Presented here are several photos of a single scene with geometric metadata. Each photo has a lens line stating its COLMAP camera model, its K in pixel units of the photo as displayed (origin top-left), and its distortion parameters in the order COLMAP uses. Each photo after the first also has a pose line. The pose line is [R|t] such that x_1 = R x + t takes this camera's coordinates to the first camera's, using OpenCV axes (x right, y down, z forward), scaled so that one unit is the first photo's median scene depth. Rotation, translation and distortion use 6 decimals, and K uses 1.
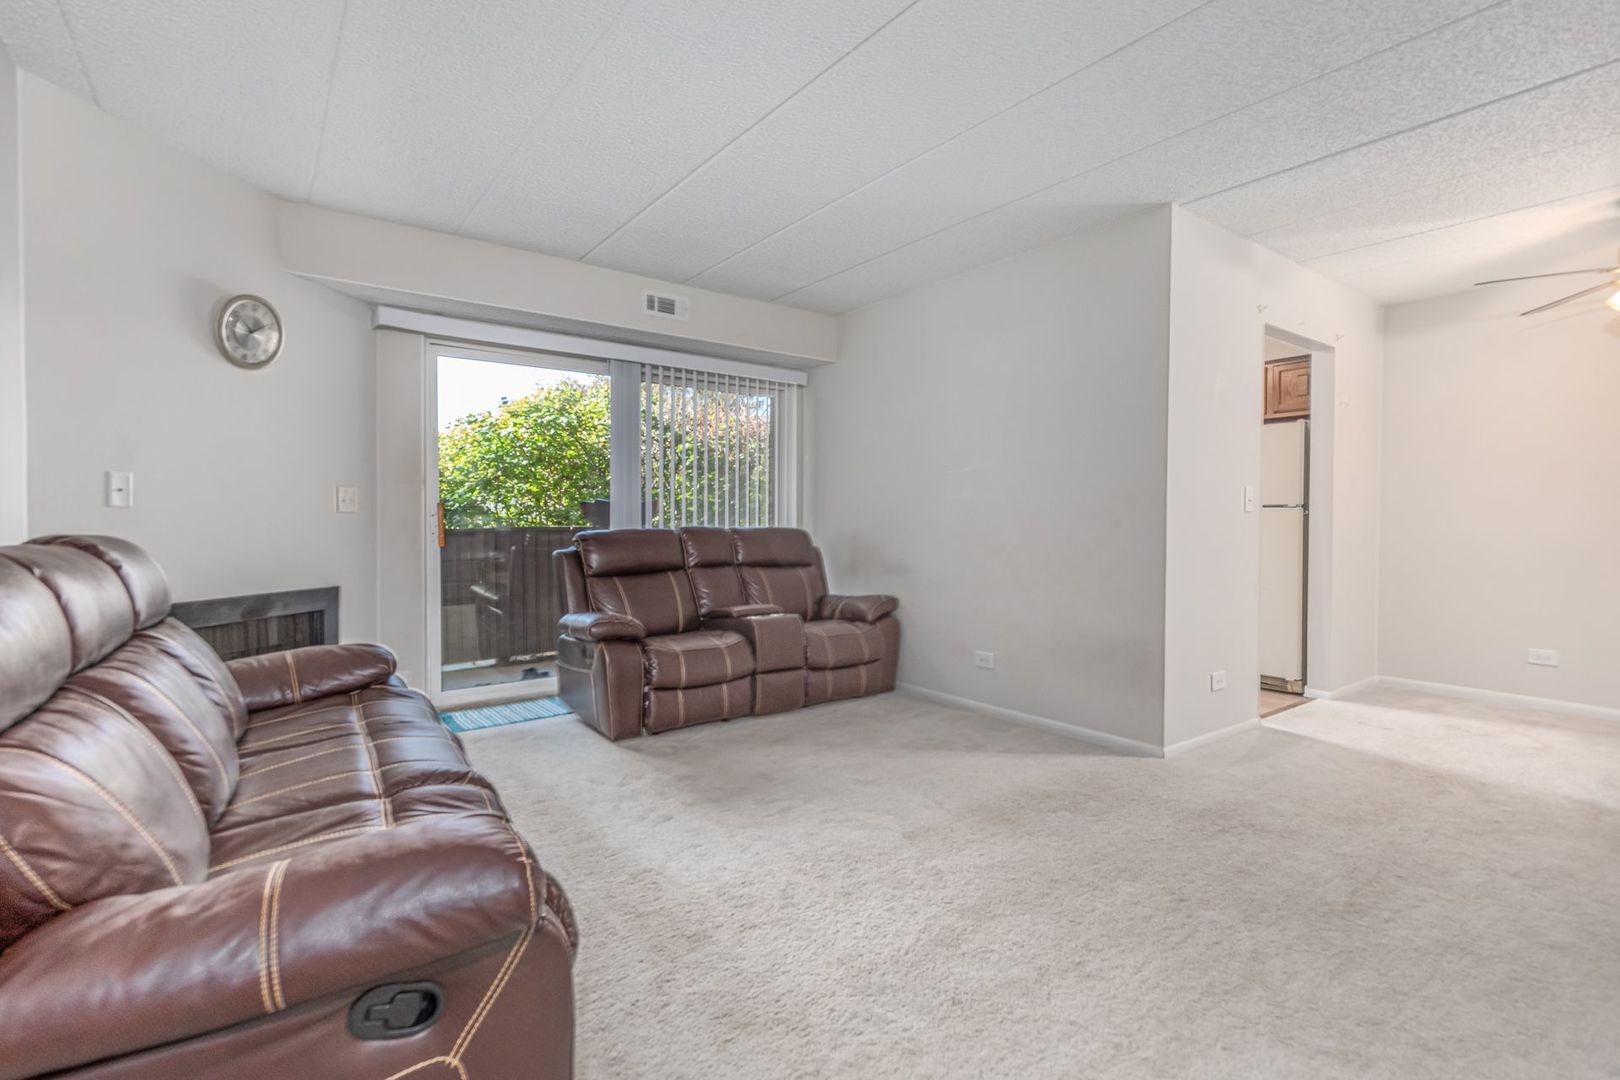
lens RADIAL K [[737.8, 0, 835.2], [0, 737.8, 531.2], [0, 0, 1]] dist [0.004848, -0.000117]
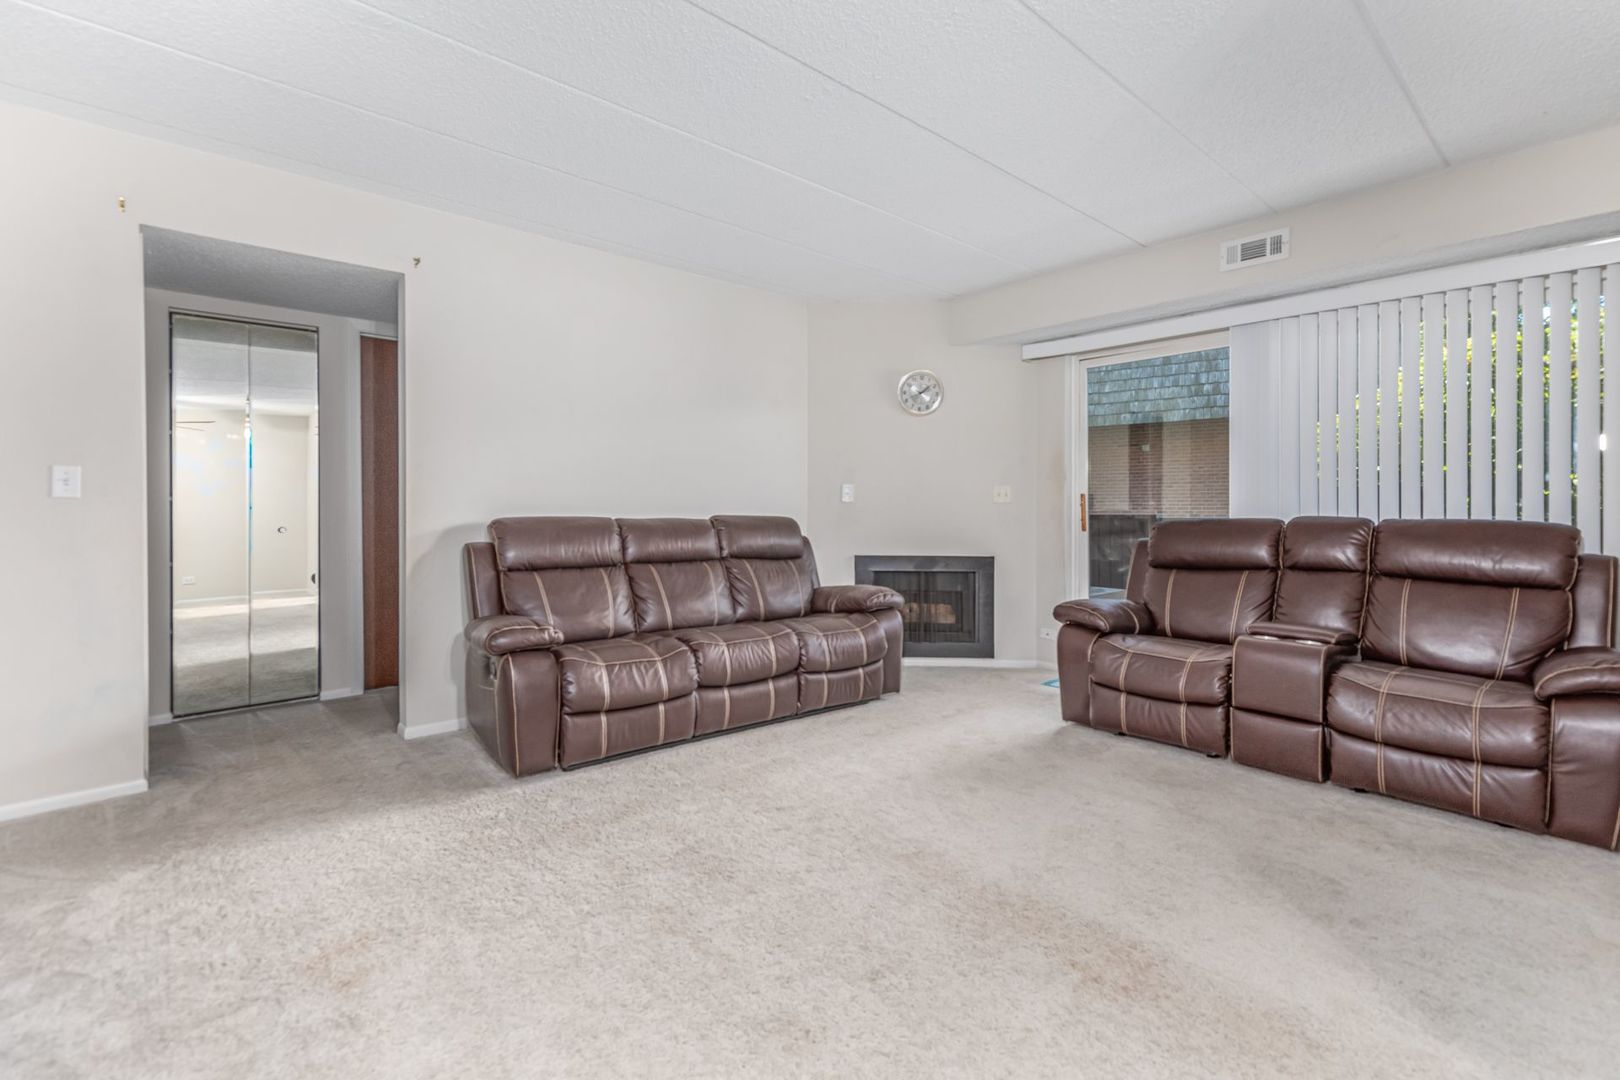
lens RADIAL K [[736.1, 0, 811.0], [0, 736.1, 504.0], [0, 0, 1]] dist [0.011082, -0.000287]
pose [[0.095731, -0.006426, -0.995387, 0.594180], [-0.009931, 0.999923, -0.007410, -0.009553], [0.995358, 0.010594, 0.095660, 0.459128]]
